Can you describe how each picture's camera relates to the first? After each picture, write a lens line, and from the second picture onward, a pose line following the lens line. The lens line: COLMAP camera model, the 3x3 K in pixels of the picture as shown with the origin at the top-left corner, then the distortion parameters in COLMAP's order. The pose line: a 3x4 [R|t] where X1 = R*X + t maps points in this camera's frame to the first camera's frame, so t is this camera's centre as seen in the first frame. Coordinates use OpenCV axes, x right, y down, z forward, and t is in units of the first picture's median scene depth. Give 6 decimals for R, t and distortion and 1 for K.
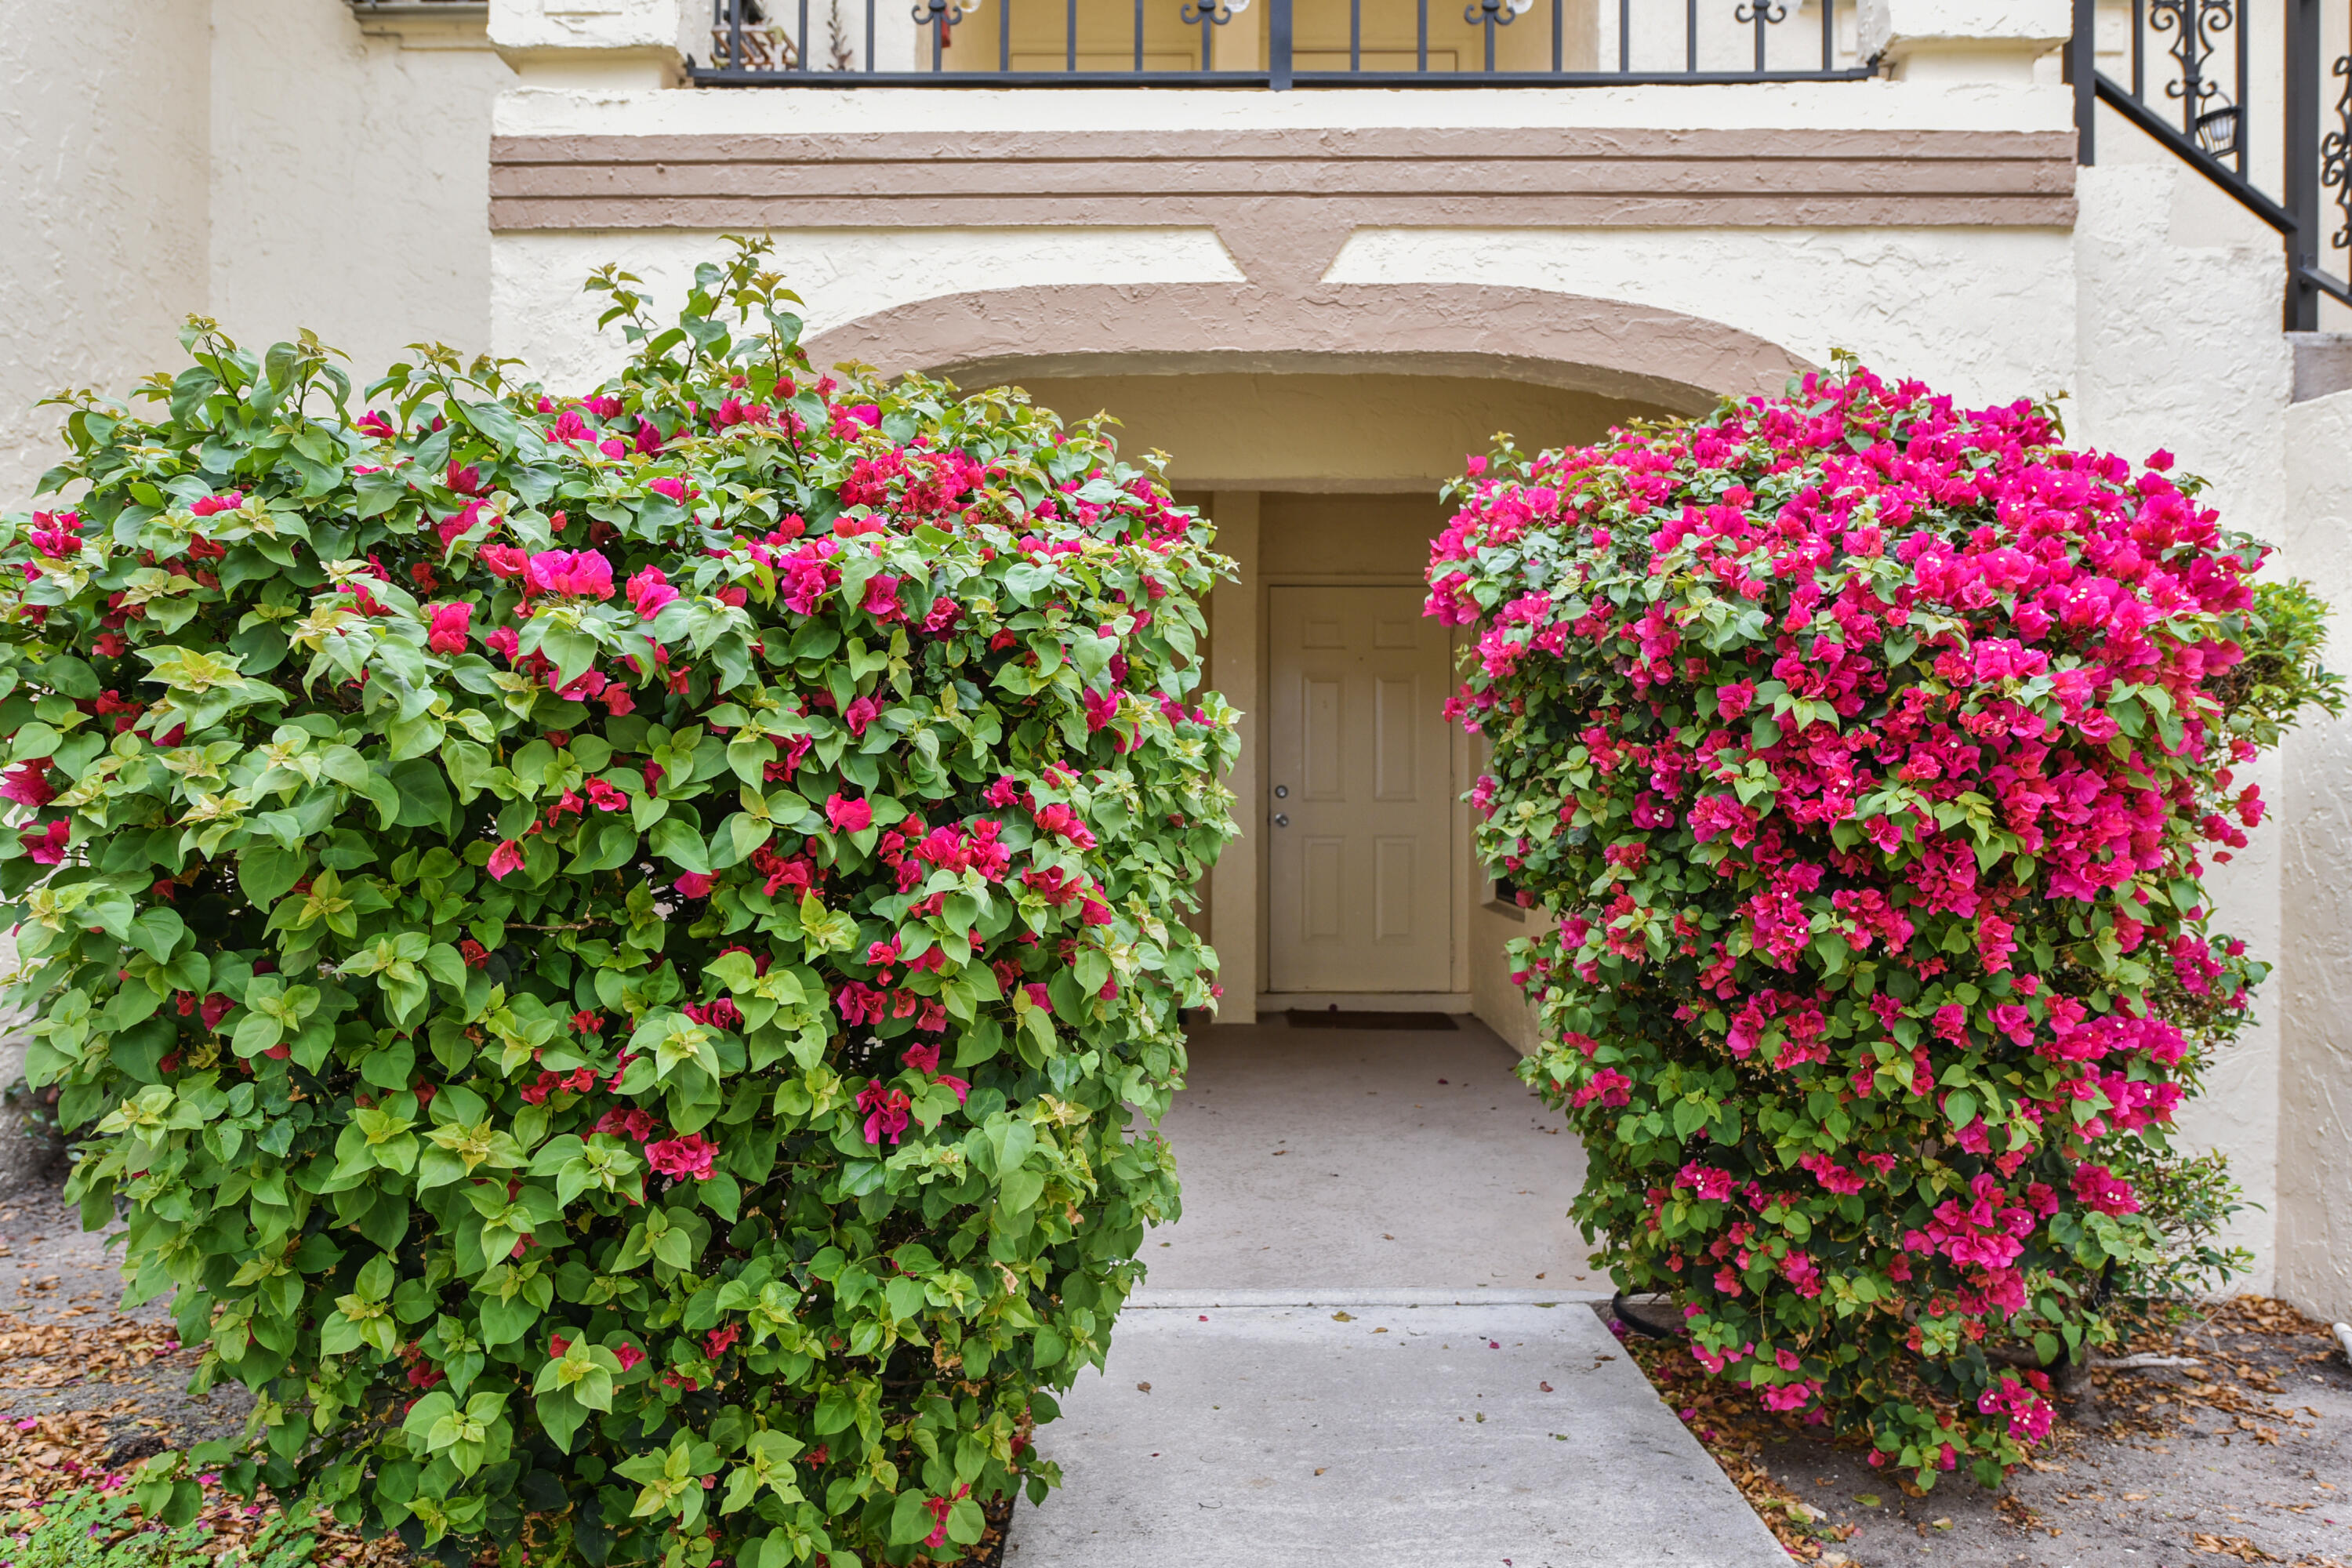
lens RADIAL K [[1584.4, 0, 1116.0], [0, 1584.4, 788.6], [0, 0, 1]] dist [0.008927, -0.022065]
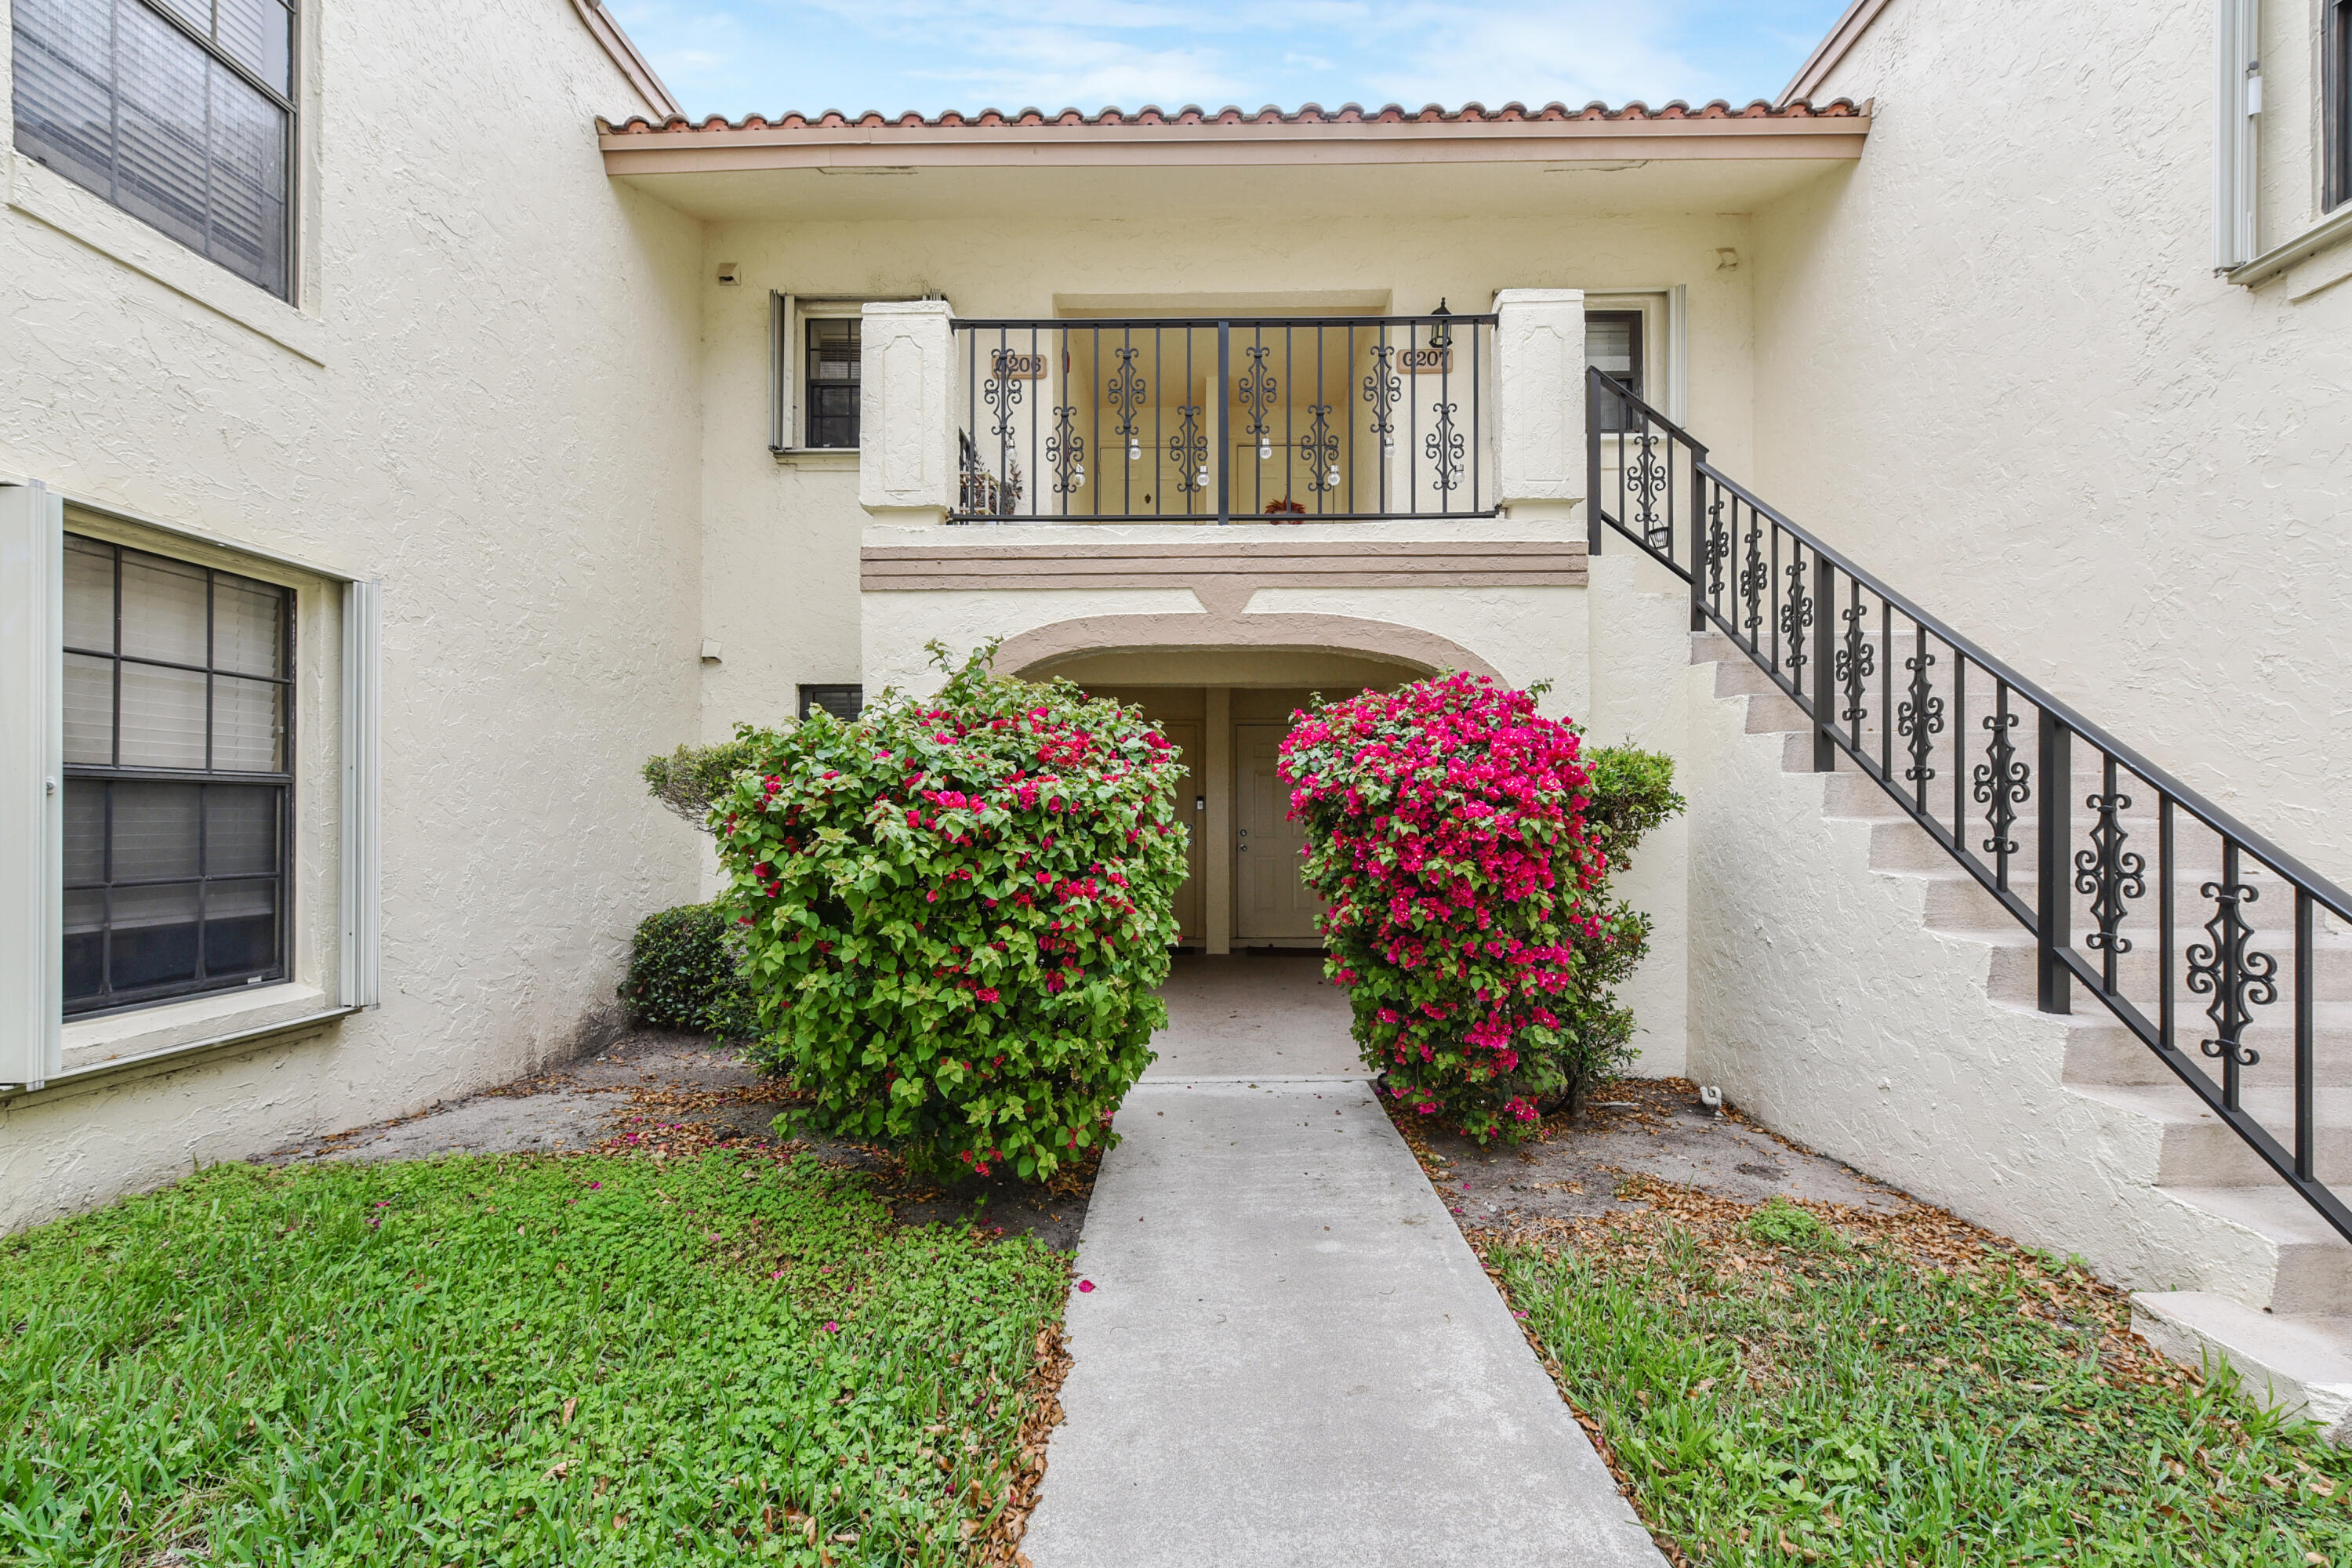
lens RADIAL K [[945.2, 0, 1167.0], [0, 945.2, 811.9], [0, 0, 1]] dist [0.007236, -0.000161]
pose [[0.999991, -0.003957, 0.001719, 0.044970], [0.003964, 0.999982, -0.004586, -0.076076], [-0.001700, 0.004592, 0.999988, -0.582518]]
